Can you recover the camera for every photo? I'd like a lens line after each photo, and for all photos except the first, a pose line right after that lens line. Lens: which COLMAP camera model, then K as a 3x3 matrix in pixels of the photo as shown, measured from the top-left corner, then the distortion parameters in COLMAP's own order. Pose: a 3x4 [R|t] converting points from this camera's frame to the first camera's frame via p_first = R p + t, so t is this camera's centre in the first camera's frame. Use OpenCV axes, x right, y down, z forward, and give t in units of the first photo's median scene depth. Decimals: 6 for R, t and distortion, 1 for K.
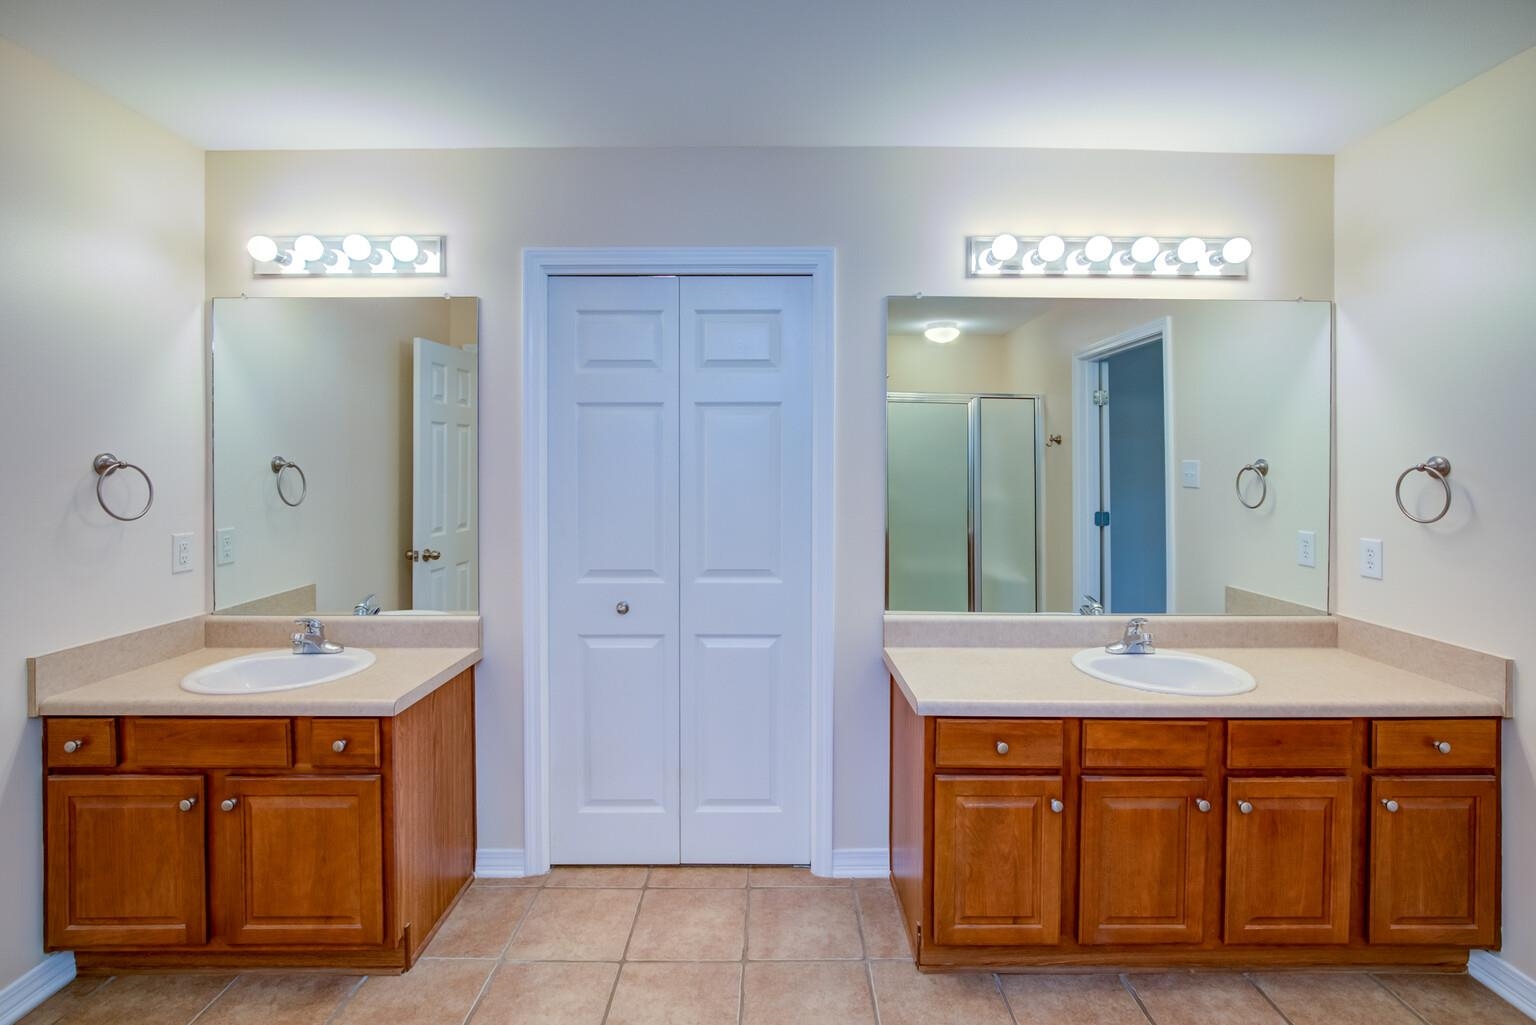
lens RADIAL K [[712.5, 0, 779.1], [0, 712.5, 470.0], [0, 0, 1]] dist [-0.015241, 0.002836]
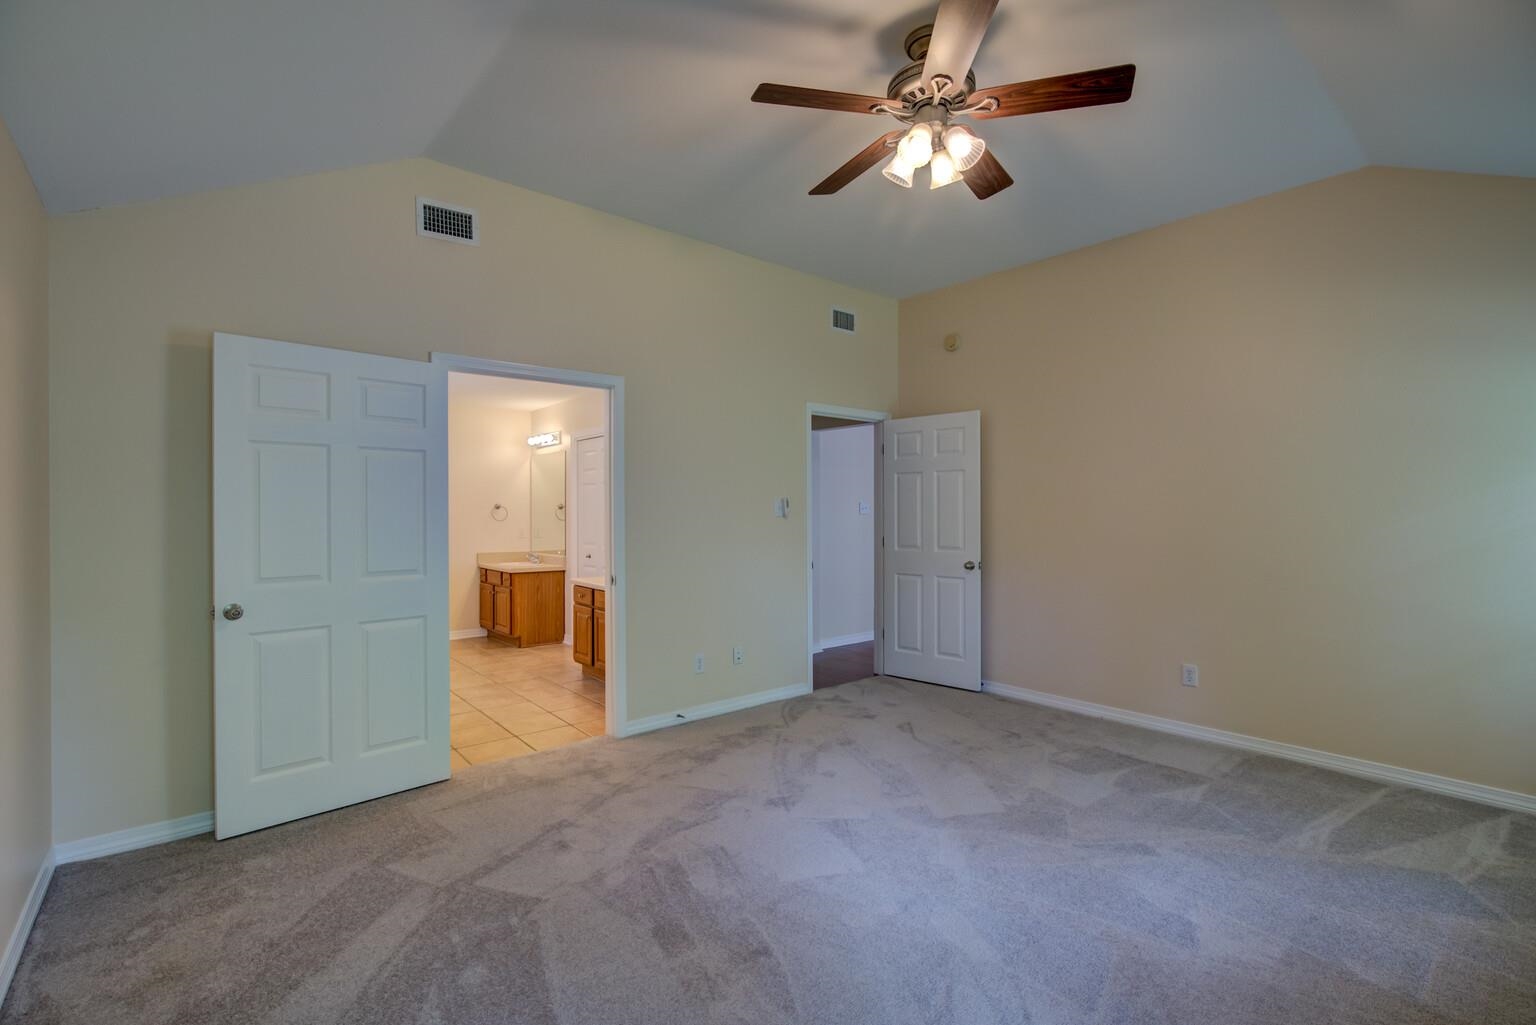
lens RADIAL K [[712.5, 0, 762.6], [0, 712.5, 509.0], [0, 0, 1]] dist [-0.015241, 0.002836]
pose [[0.634763, -0.004519, -0.772694, 2.483315], [-0.006461, 0.999917, -0.011155, 0.036153], [0.772680, 0.012074, 0.634681, -0.273229]]
